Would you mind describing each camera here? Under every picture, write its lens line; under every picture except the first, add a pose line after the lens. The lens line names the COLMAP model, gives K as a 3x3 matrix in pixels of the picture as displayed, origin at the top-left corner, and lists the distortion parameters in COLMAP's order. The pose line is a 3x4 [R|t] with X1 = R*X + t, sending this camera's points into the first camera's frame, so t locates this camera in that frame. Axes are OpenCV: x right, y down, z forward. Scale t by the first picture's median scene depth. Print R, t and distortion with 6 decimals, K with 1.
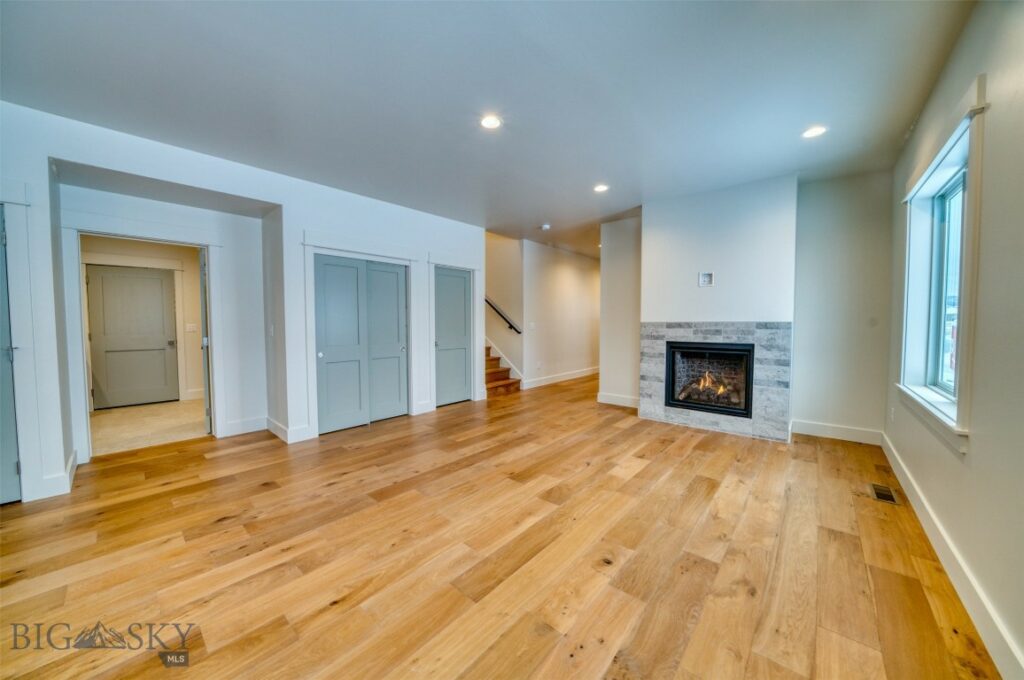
lens RADIAL K [[354.9, 0, 512.3], [0, 354.9, 338.8], [0, 0, 1]] dist [-0.017126, 0.000882]
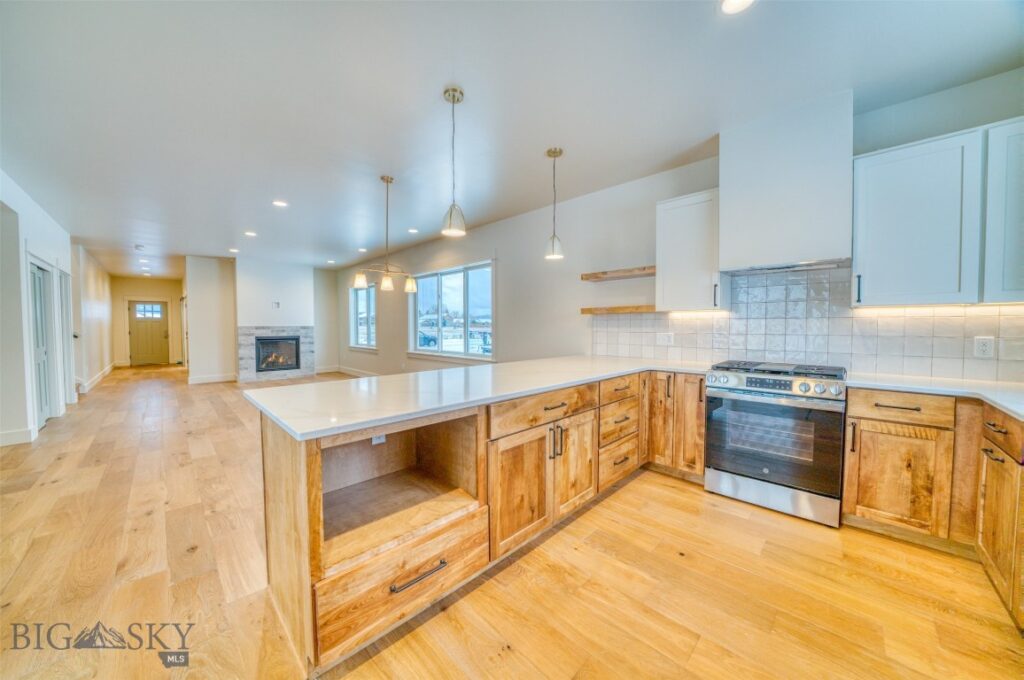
lens RADIAL K [[354.9, 0, 509.7], [0, 354.9, 337.4], [0, 0, 1]] dist [-0.017126, 0.000882]
pose [[0.059822, -0.030954, 0.997729, -1.457062], [0.045086, 0.998583, 0.028277, 0.021181], [-0.997190, 0.043292, 0.061133, -0.474881]]
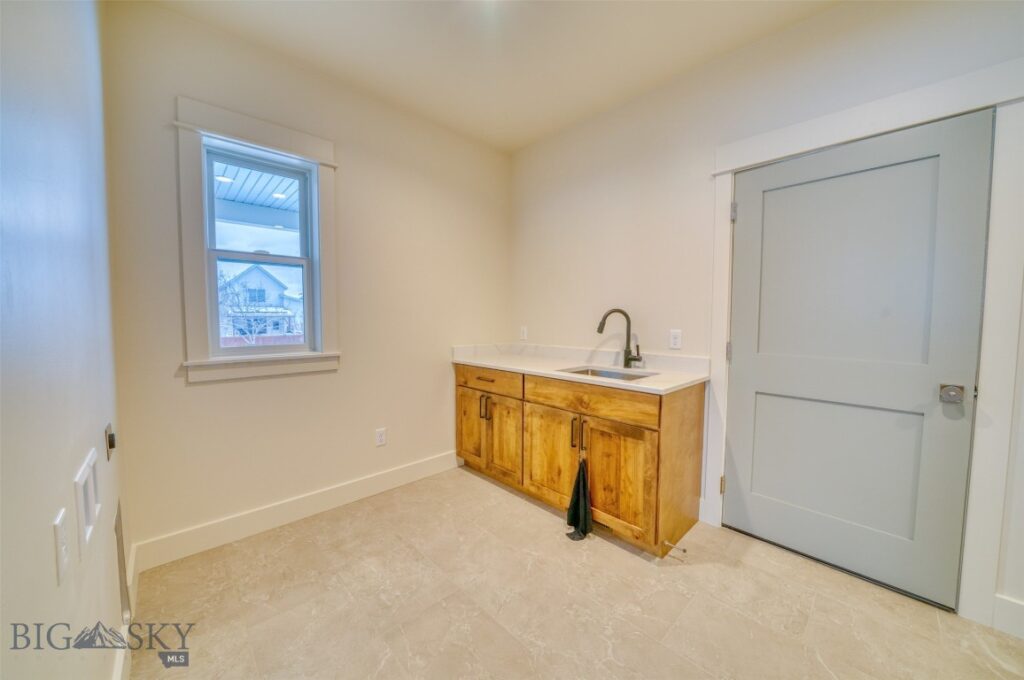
lens RADIAL K [[354.9, 0, 514.2], [0, 354.9, 338.9], [0, 0, 1]] dist [-0.017126, 0.000882]
pose [[-0.088296, 0.060617, -0.994248, -0.375176], [-0.042190, 0.997023, 0.064533, -0.017453], [0.995200, 0.047645, -0.085476, 0.375815]]
